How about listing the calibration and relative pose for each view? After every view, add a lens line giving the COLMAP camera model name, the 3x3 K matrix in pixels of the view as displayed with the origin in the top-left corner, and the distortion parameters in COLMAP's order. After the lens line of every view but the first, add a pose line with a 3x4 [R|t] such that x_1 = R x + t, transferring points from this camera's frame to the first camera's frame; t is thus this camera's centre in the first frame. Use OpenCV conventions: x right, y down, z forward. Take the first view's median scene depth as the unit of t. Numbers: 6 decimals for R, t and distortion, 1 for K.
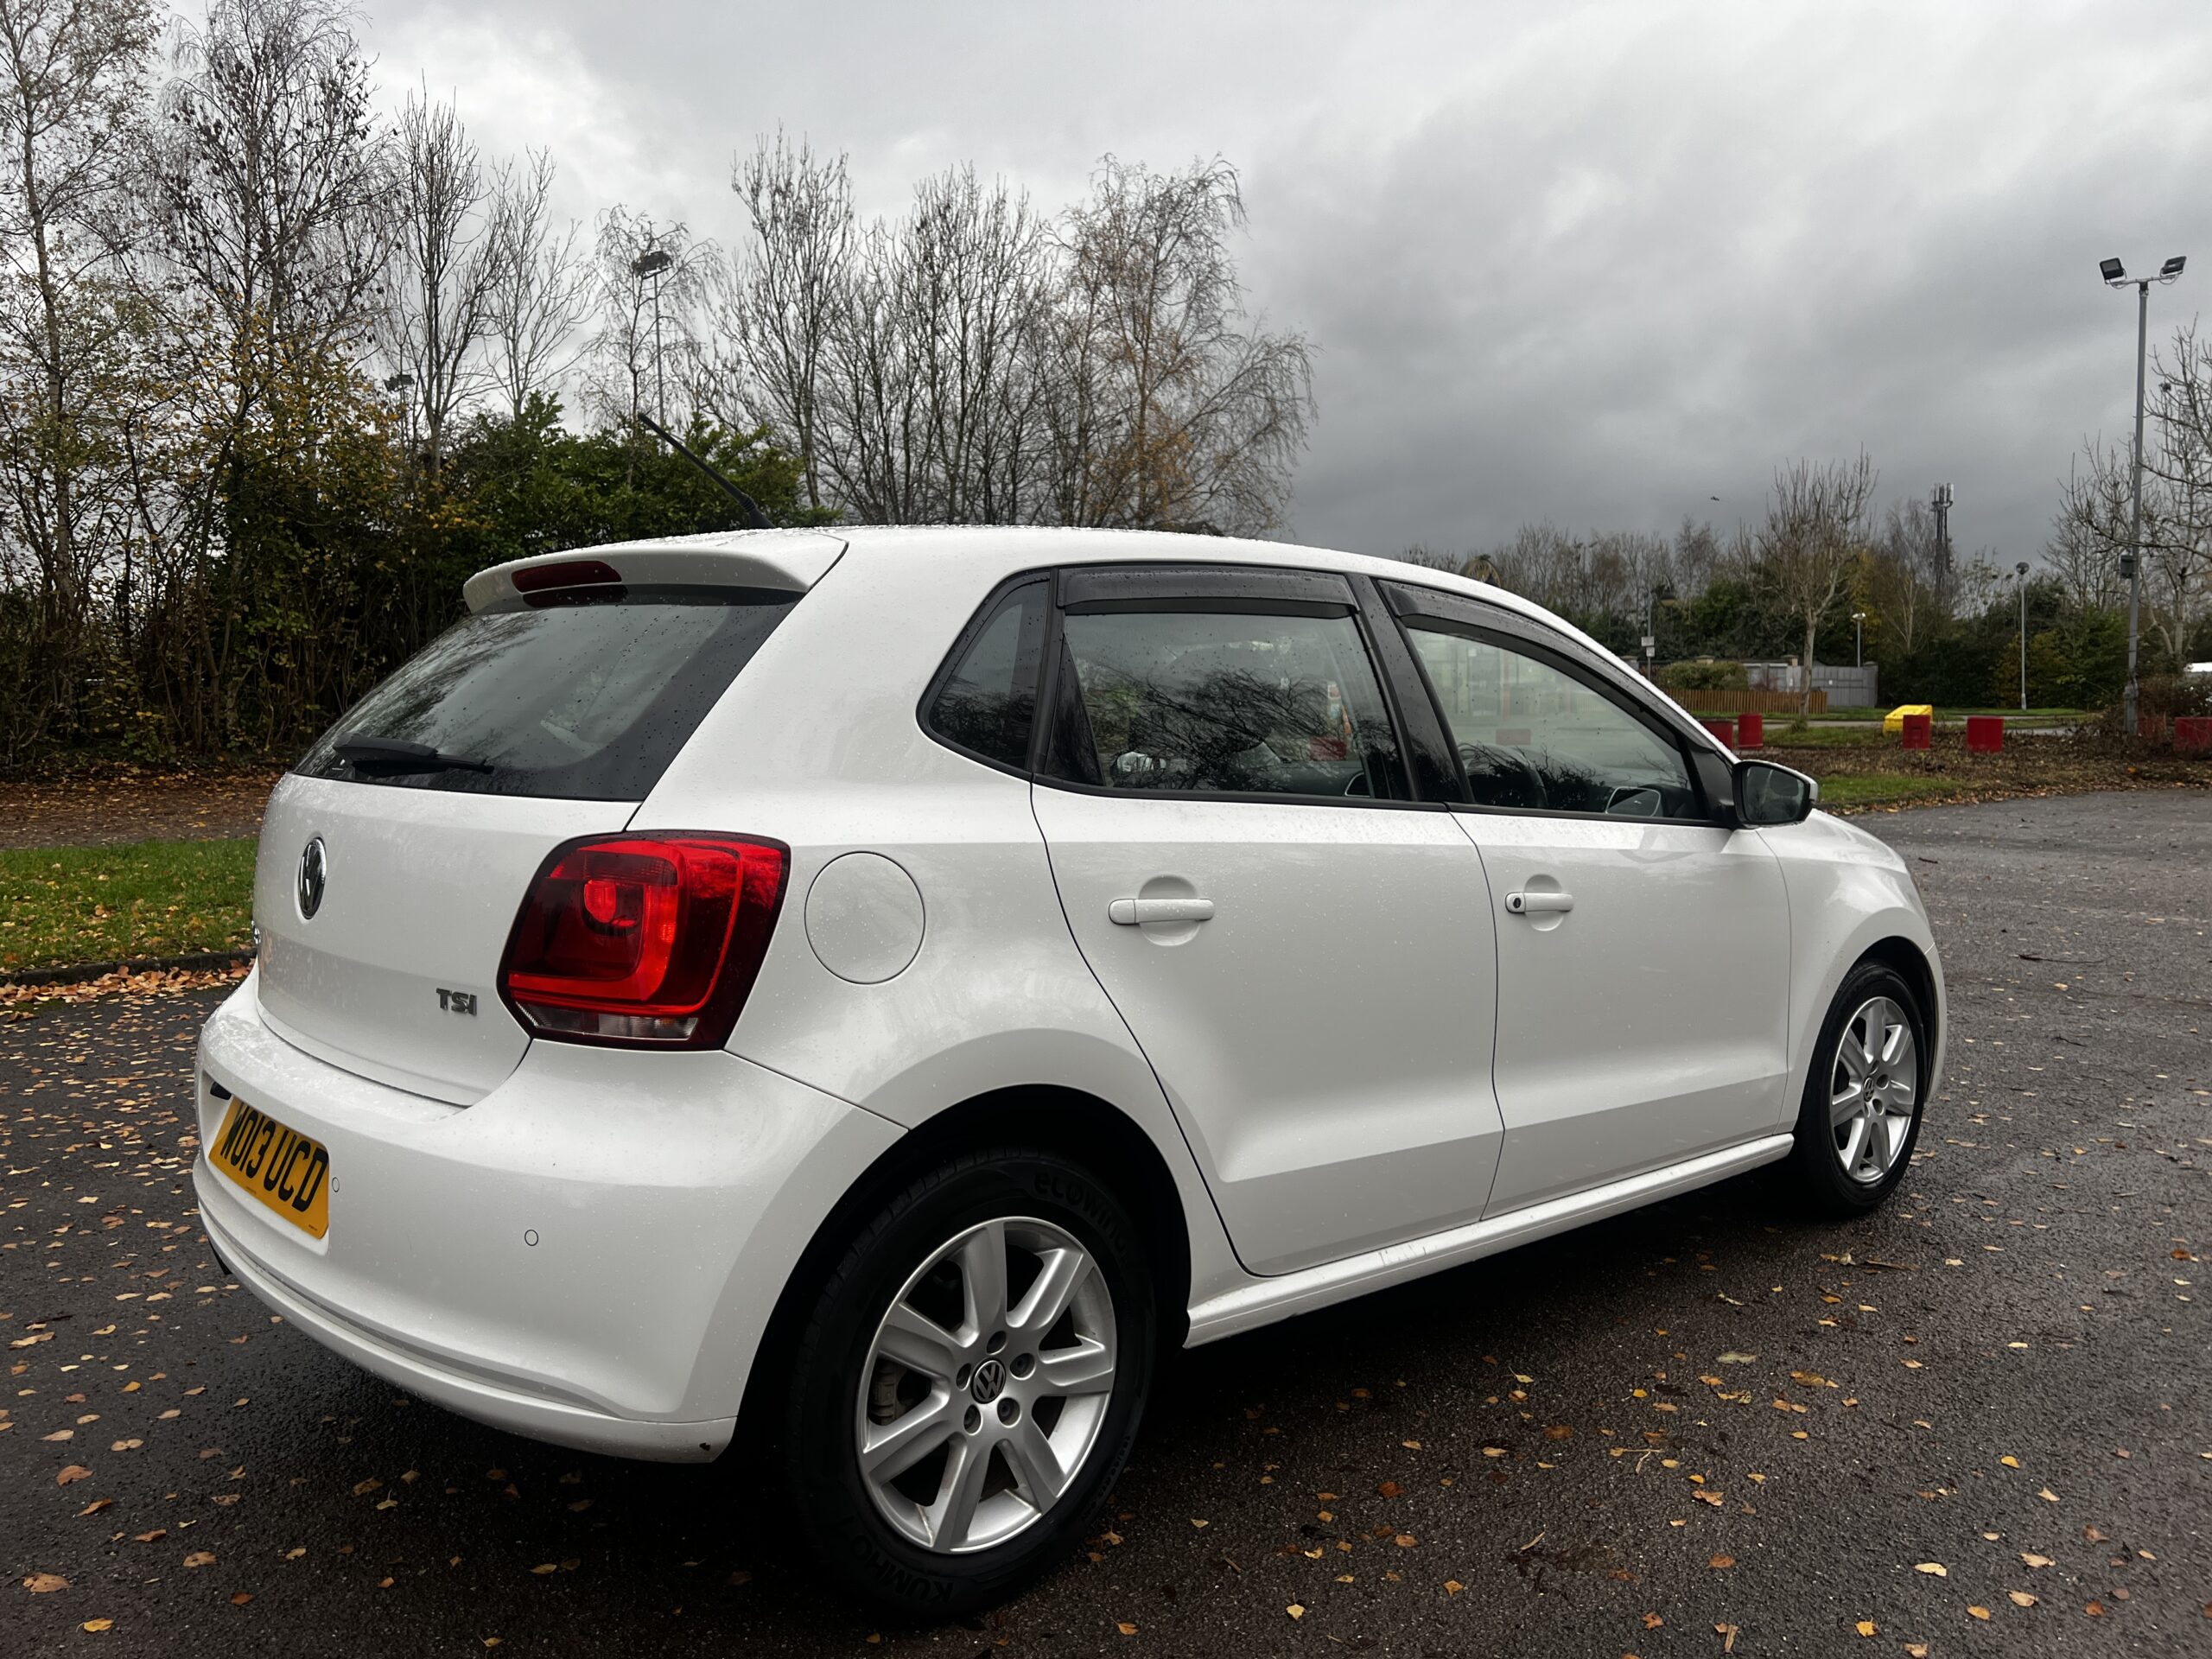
lens RADIAL K [[1586.1, 0, 1071.5], [0, 1586.1, 830.5], [0, 0, 1]] dist [0.042752, -0.036904]
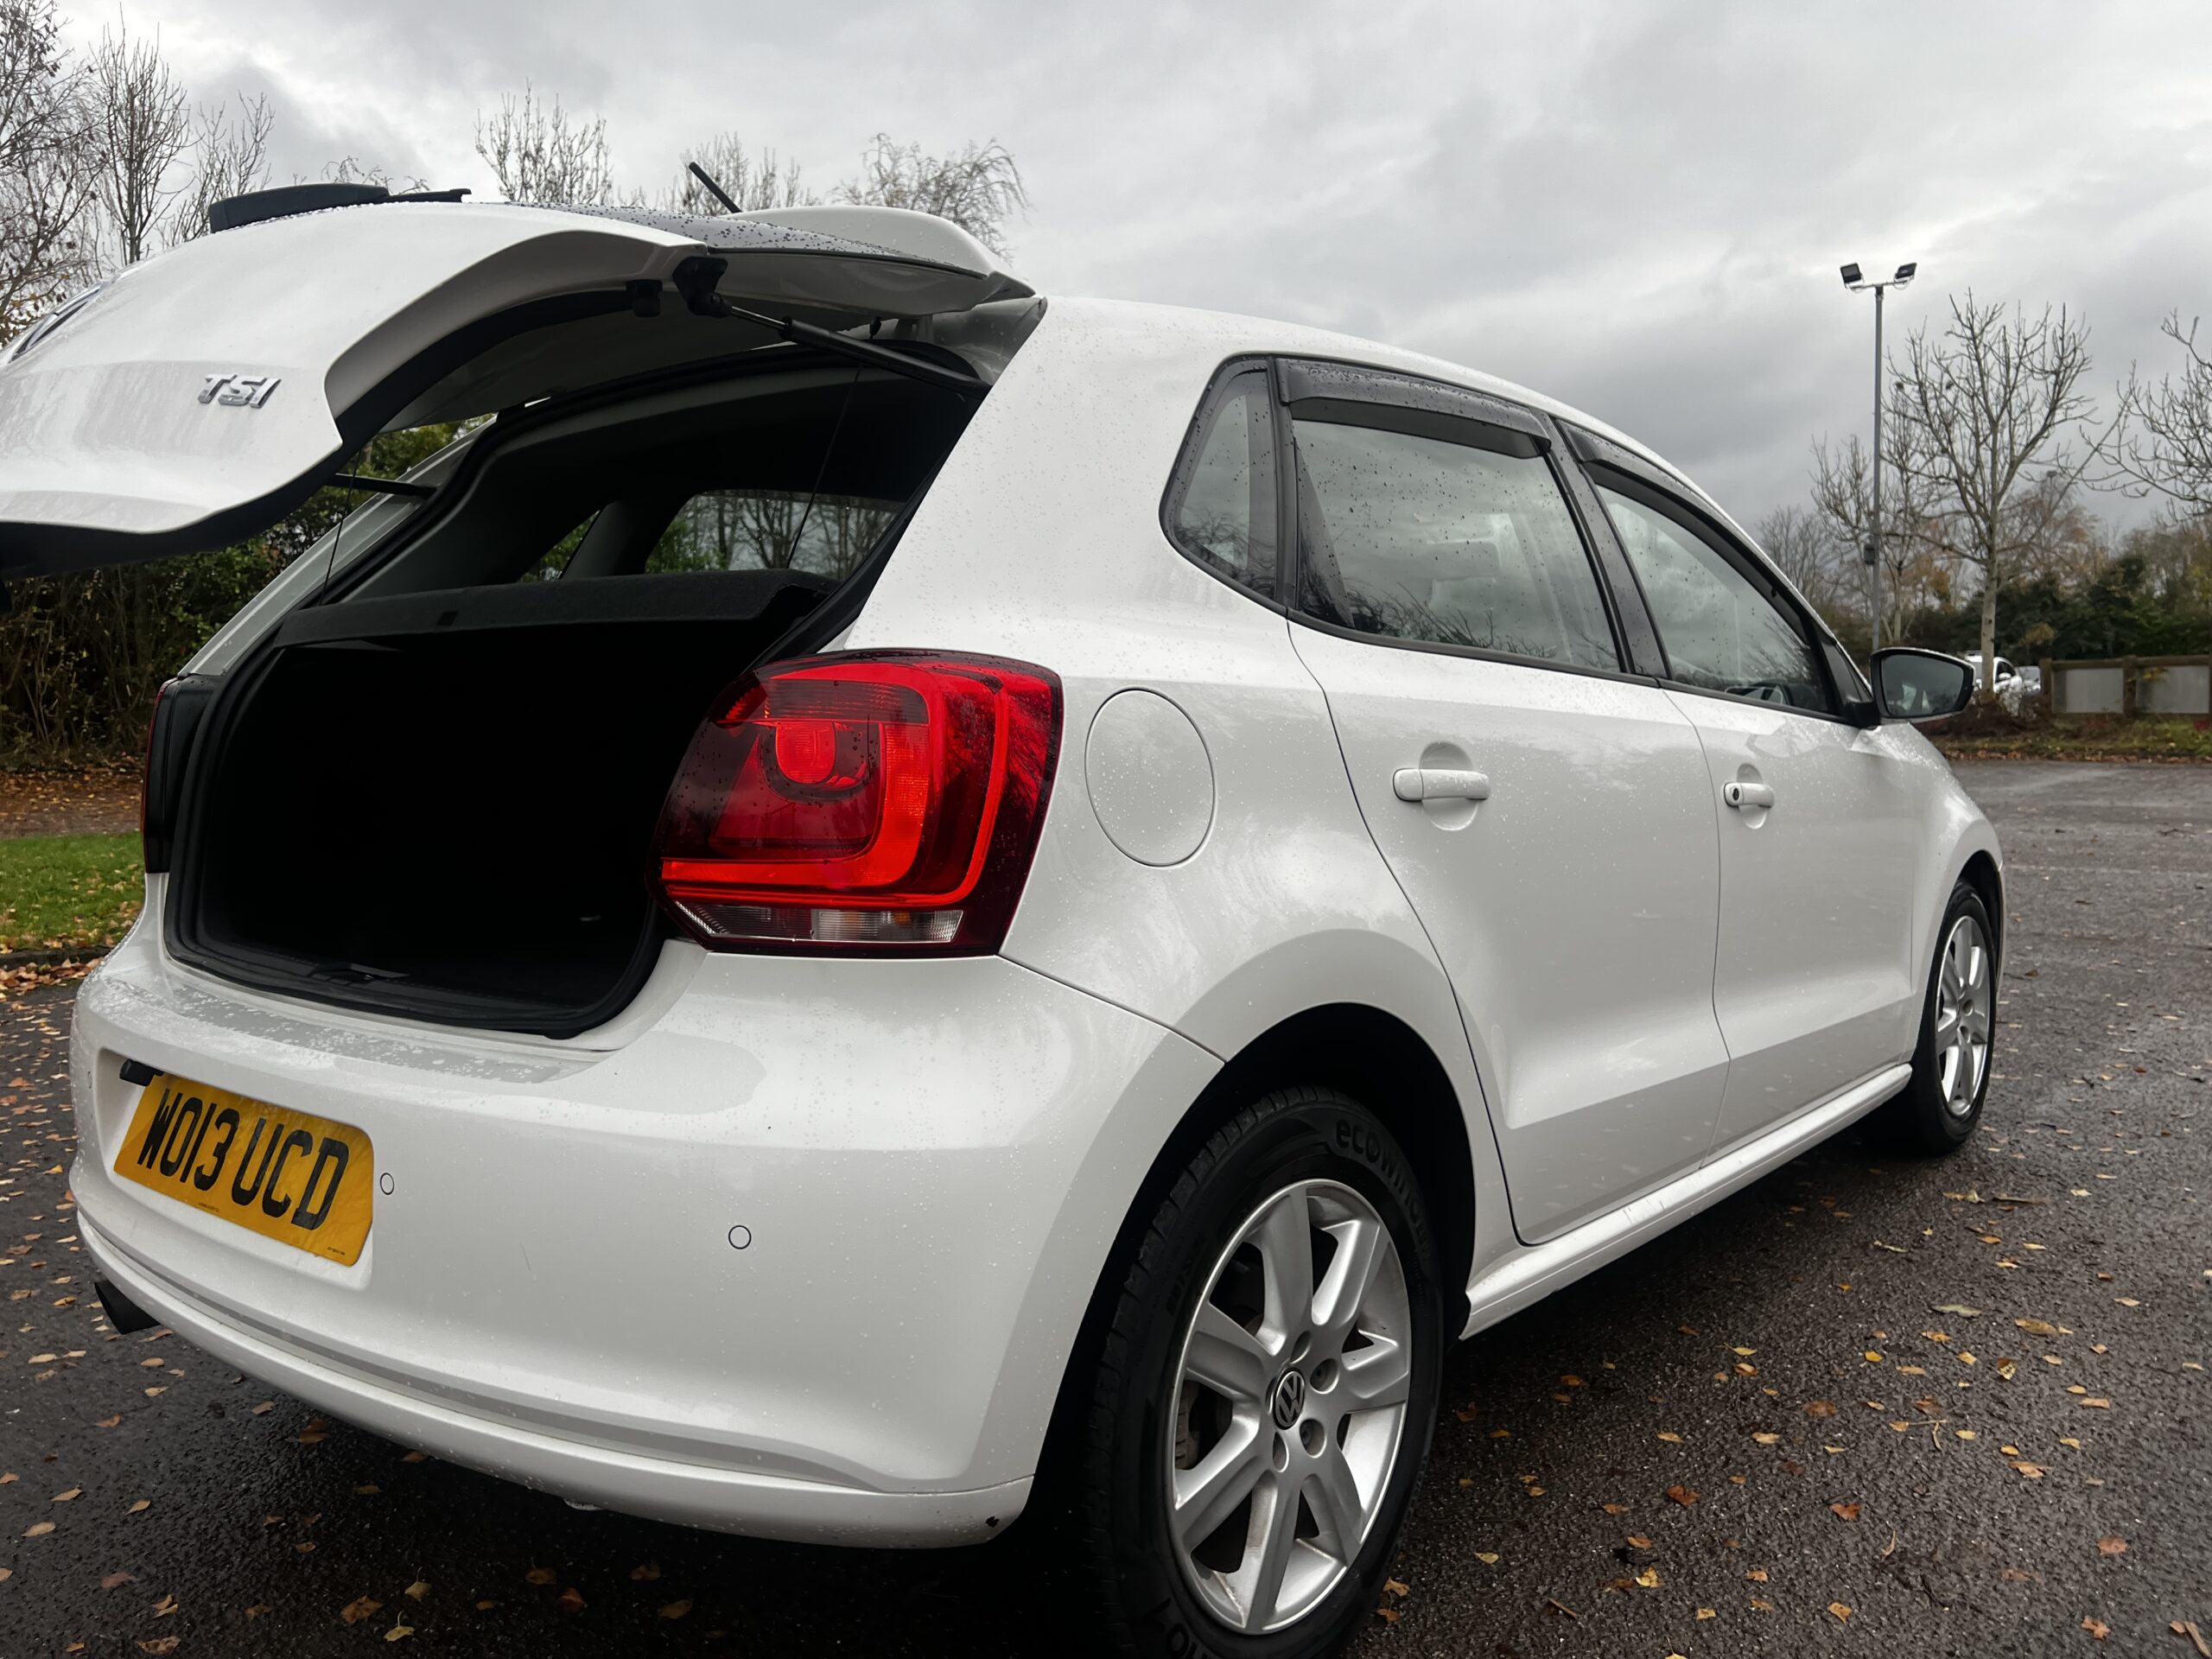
lens RADIAL K [[1586.1, 0, 1071.5], [0, 1586.1, 830.5], [0, 0, 1]] dist [0.042752, -0.036904]
pose [[0.987666, -0.022252, 0.154988, -0.229378], [0.022955, 0.999733, -0.002745, 0.065923], [-0.154886, 0.006269, 0.987913, 0.231736]]
